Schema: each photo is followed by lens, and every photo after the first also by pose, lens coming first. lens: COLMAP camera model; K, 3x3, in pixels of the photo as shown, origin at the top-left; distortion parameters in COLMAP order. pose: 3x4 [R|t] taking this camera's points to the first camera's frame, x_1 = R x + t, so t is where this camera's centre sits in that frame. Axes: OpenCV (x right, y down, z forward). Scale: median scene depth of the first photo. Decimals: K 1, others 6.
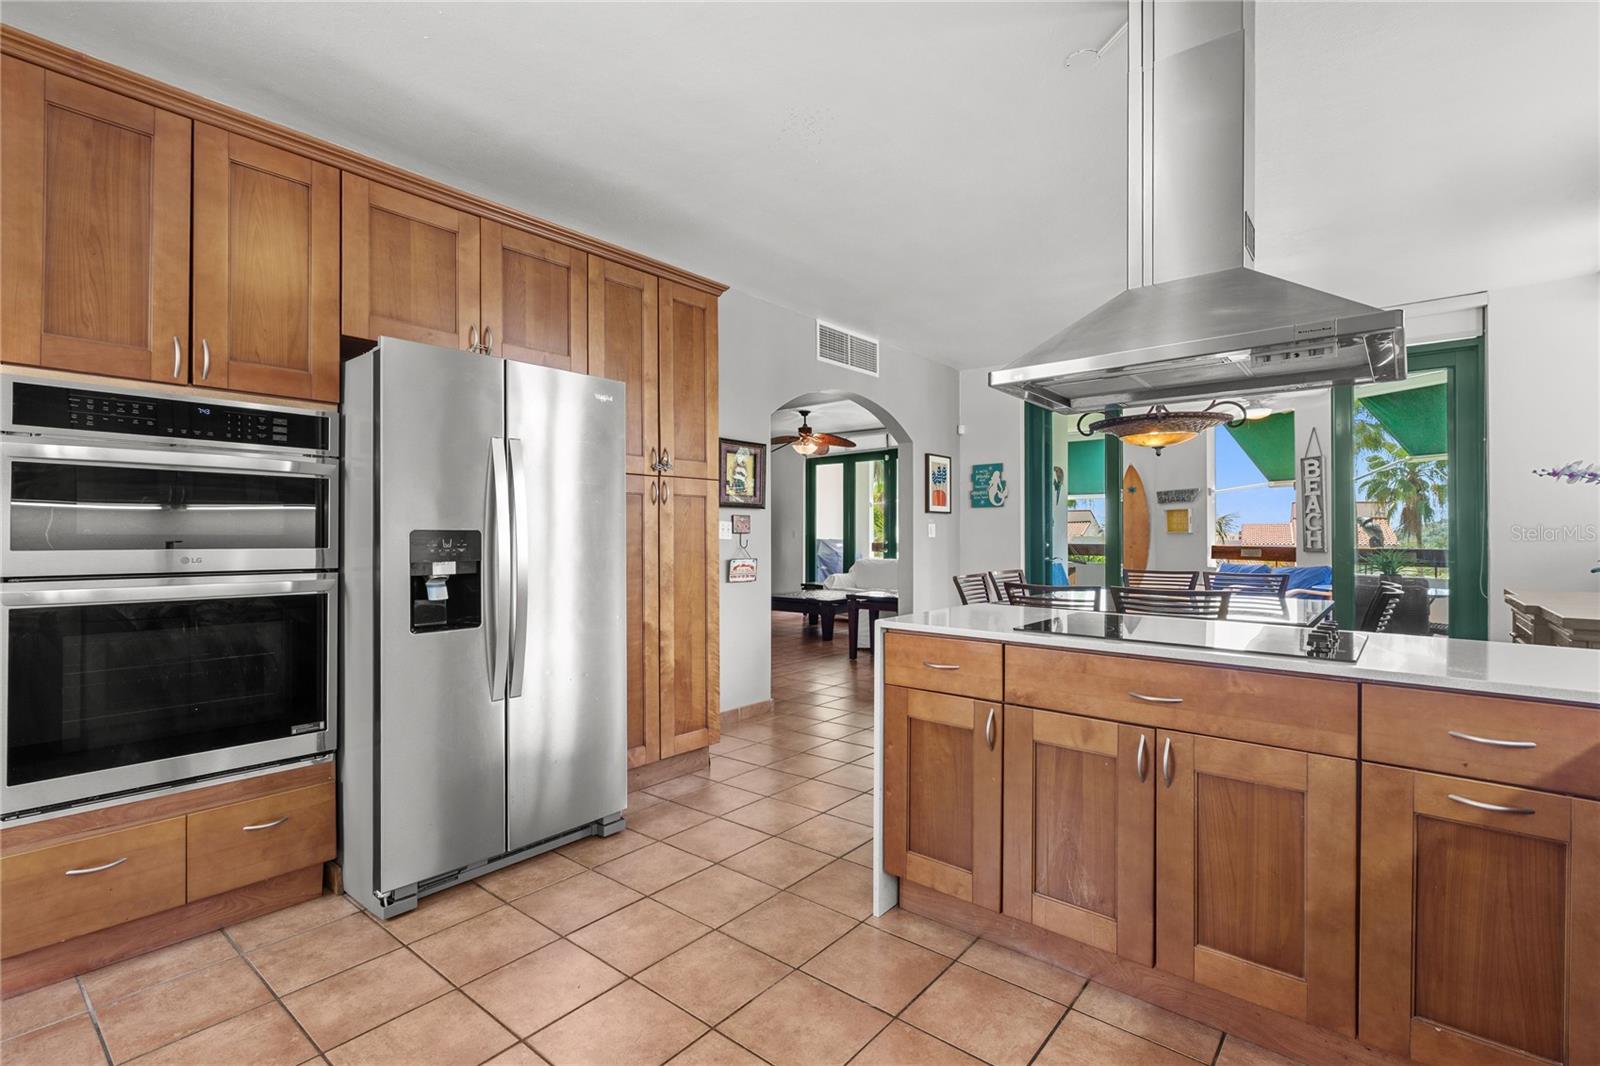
lens RADIAL K [[722.8, 0, 792.2], [0, 722.8, 530.2], [0, 0, 1]] dist [-0.001645, 0.000543]
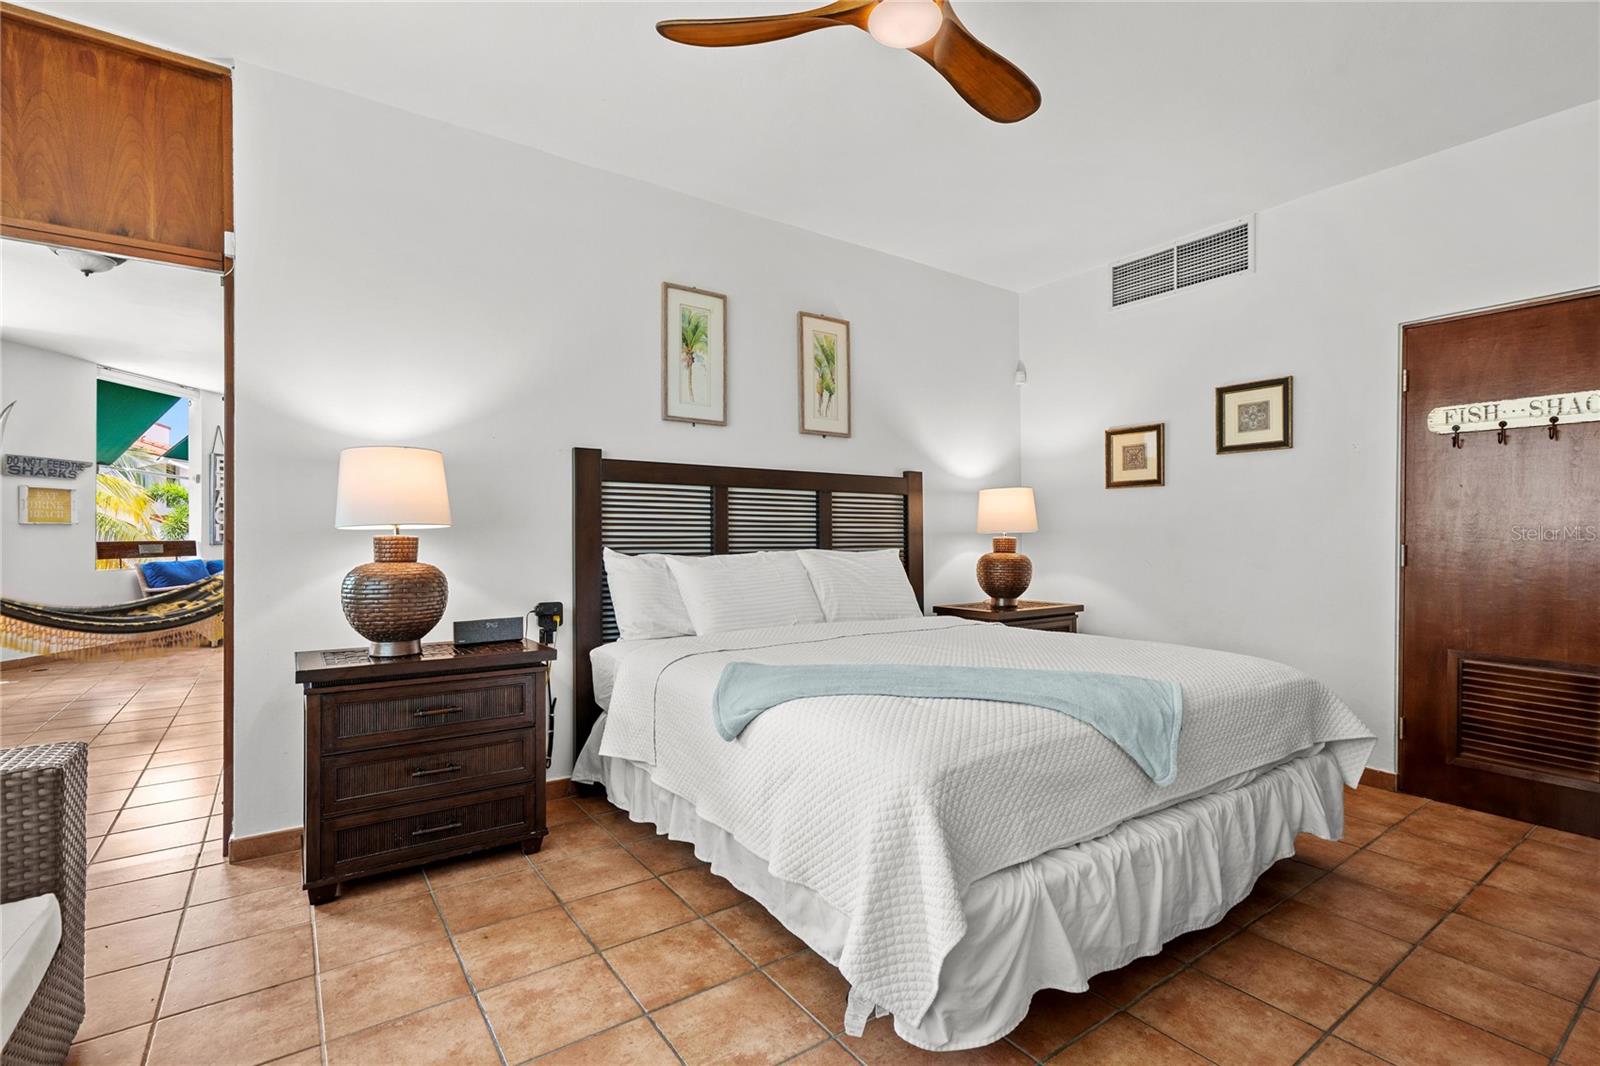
lens RADIAL K [[717.8, 0, 792.4], [0, 717.8, 537.9], [0, 0, 1]] dist [-0.001839, 0.000887]
pose [[-0.967268, -0.000783, 0.253758, -0.358789], [-0.000271, 0.999998, 0.002052, 0.018528], [-0.253759, 0.001916, -0.967266, 1.803414]]
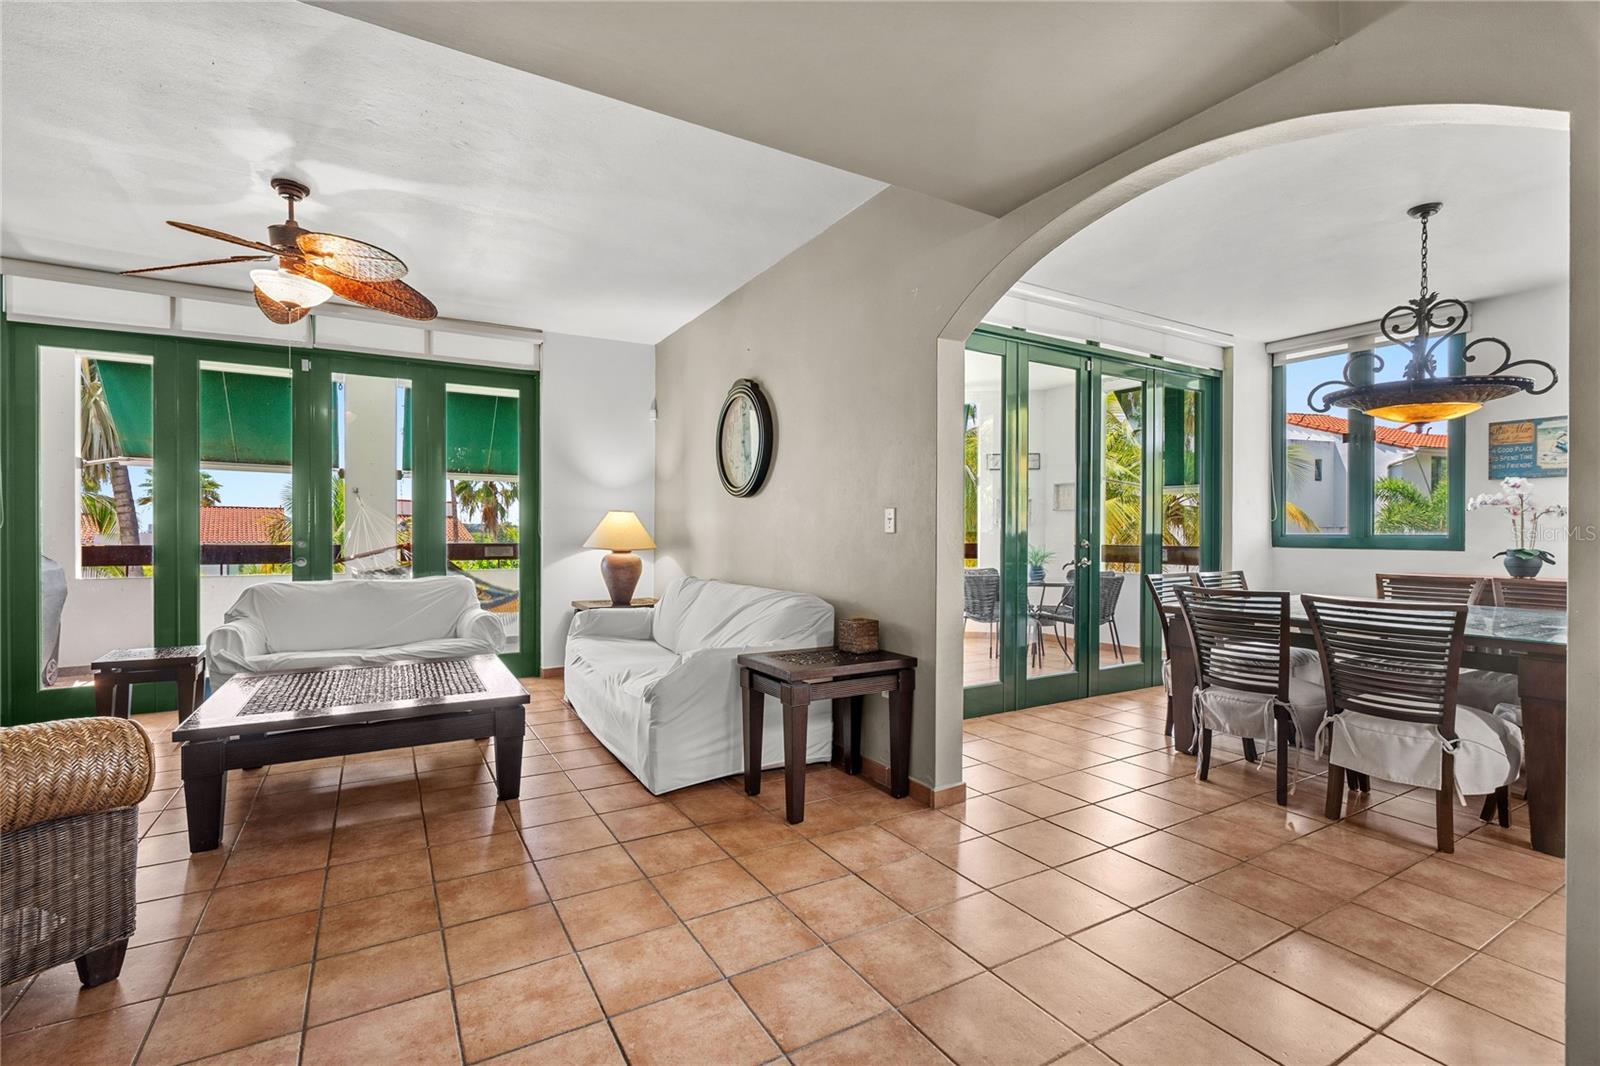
lens RADIAL K [[717.8, 0, 792.4], [0, 717.8, 537.9], [0, 0, 1]] dist [-0.001839, 0.000887]
pose [[0.338771, -0.007079, 0.940842, -0.265730], [-0.005103, 0.999943, 0.009361, 0.006955], [-0.940855, -0.007972, 0.338715, 0.729526]]
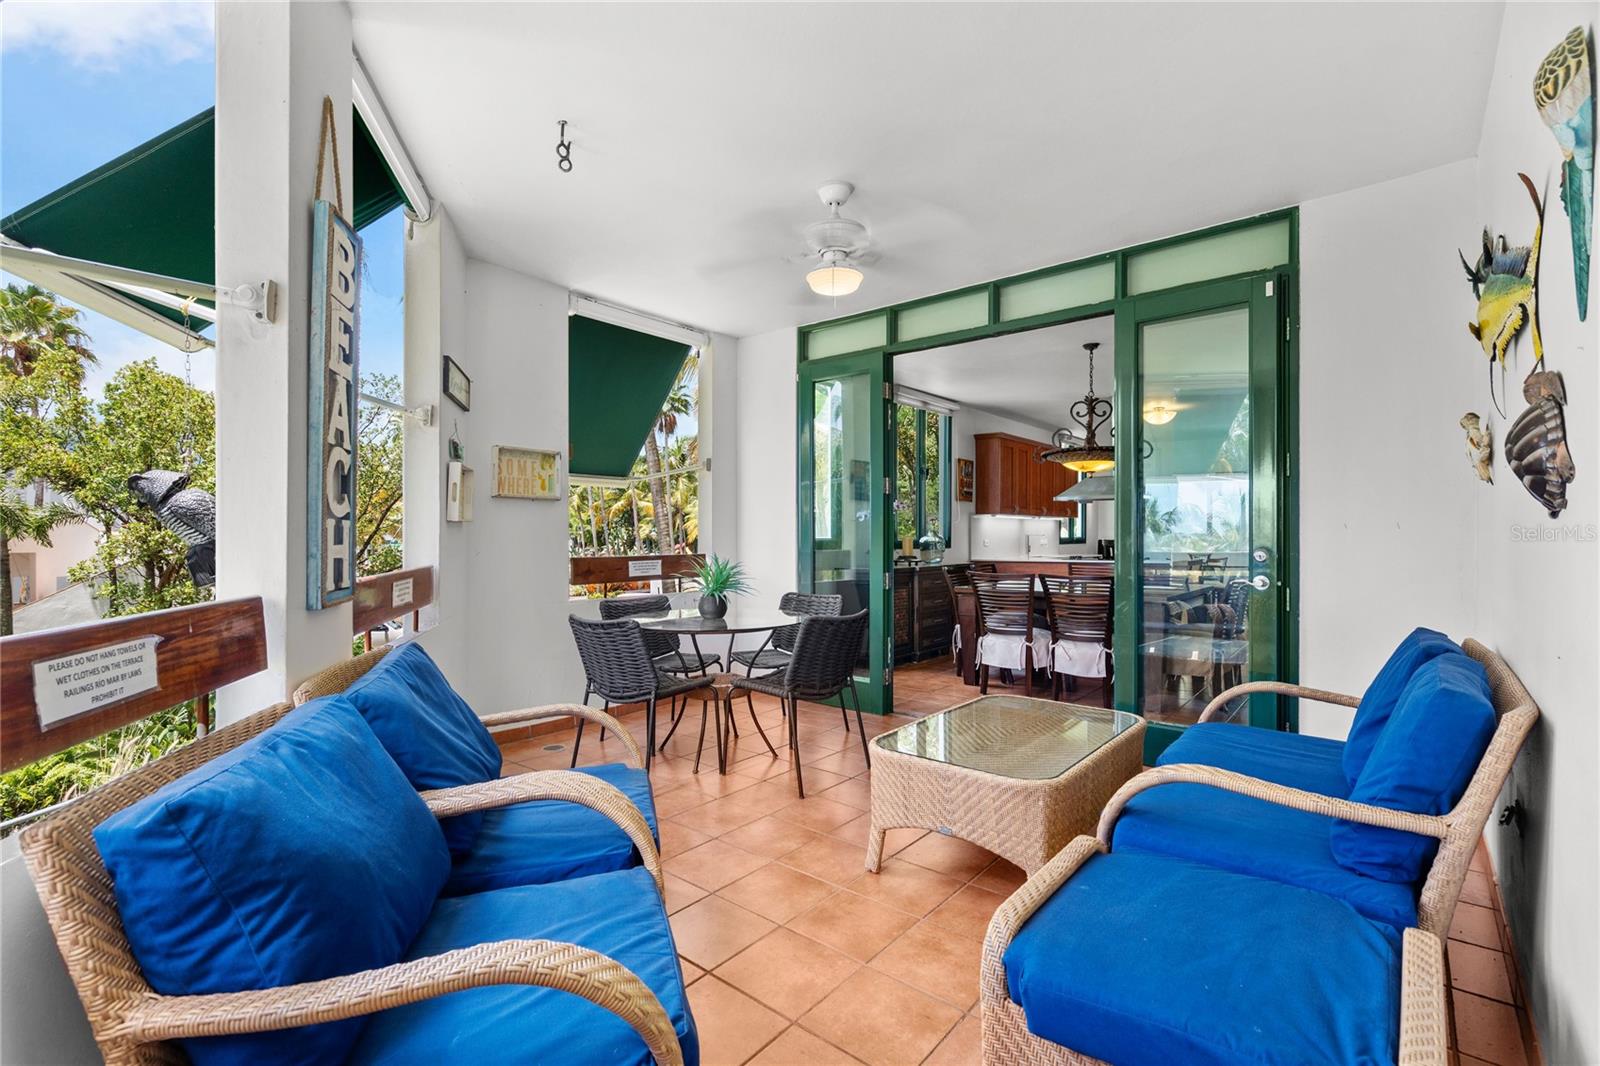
lens RADIAL K [[717.8, 0, 792.4], [0, 717.8, 537.9], [0, 0, 1]] dist [-0.001839, 0.000887]
pose [[-0.999974, -0.002042, -0.006863, 0.564435], [-0.002041, 0.999998, -0.000056, 0.007173], [0.006863, -0.000042, -0.999976, 1.246271]]
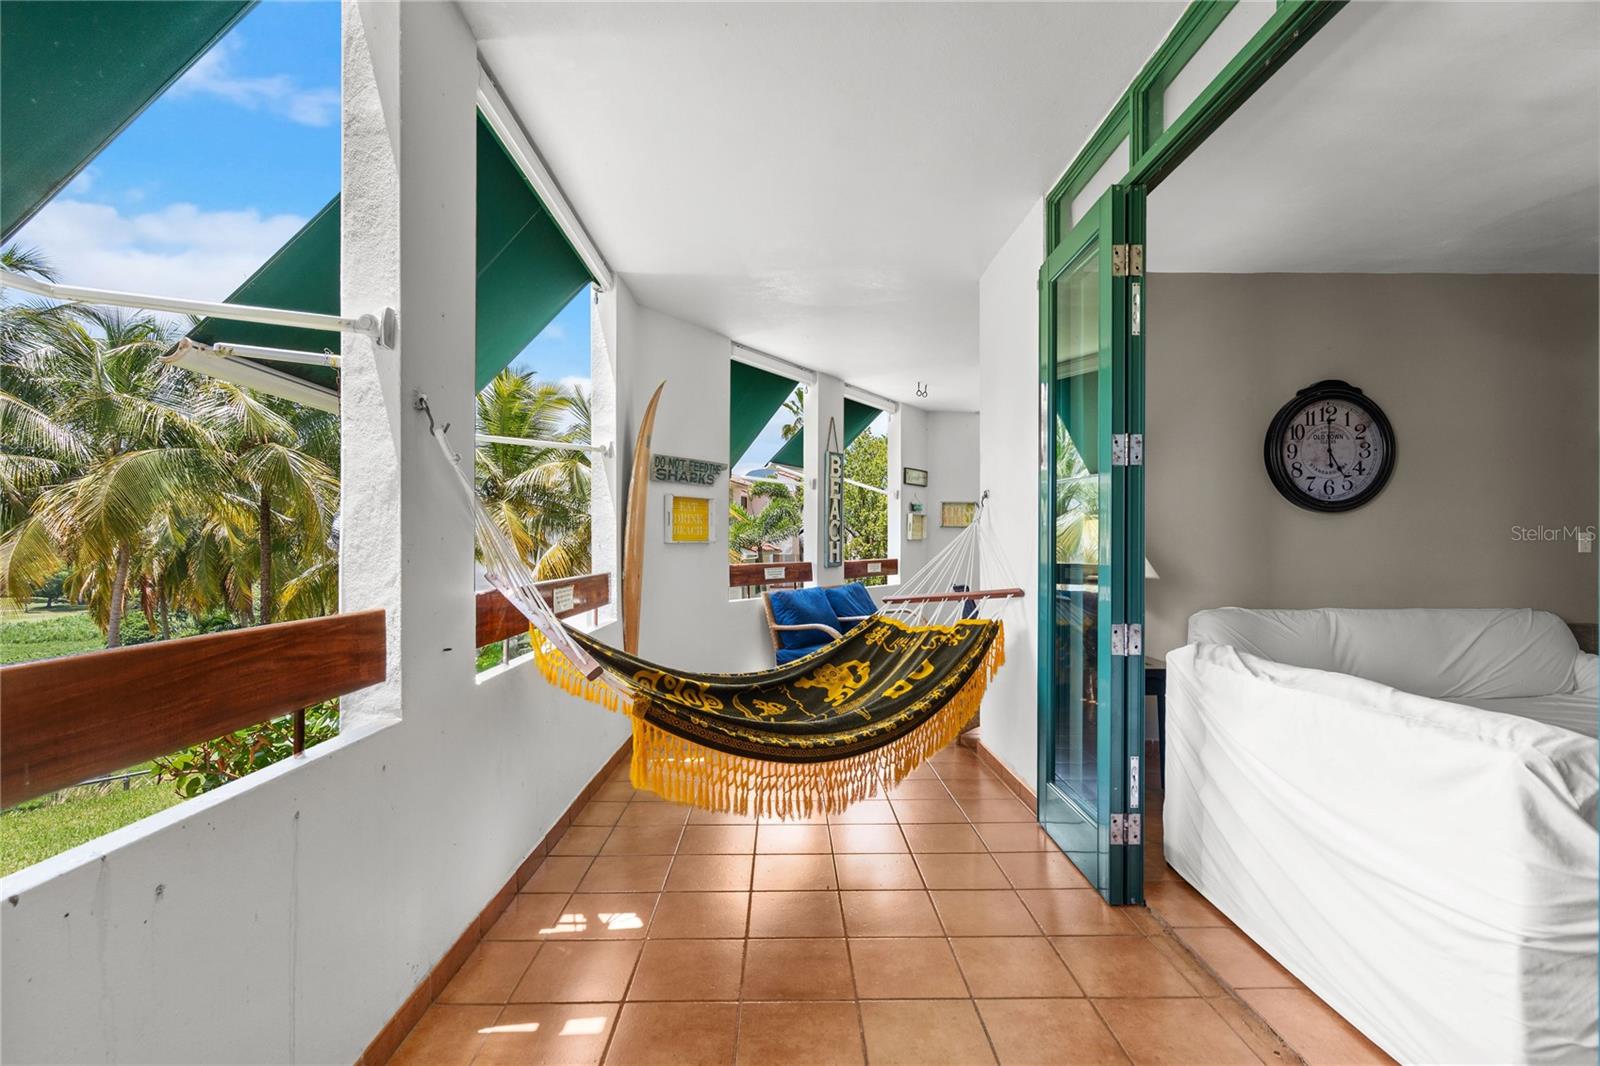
lens RADIAL K [[717.8, 0, 792.4], [0, 717.8, 537.9], [0, 0, 1]] dist [-0.001839, 0.000887]
pose [[-0.652467, 0.010476, 0.757744, 0.120946], [-0.001155, 0.999890, -0.014818, 0.009356], [-0.757816, -0.010543, -0.652383, 1.577551]]
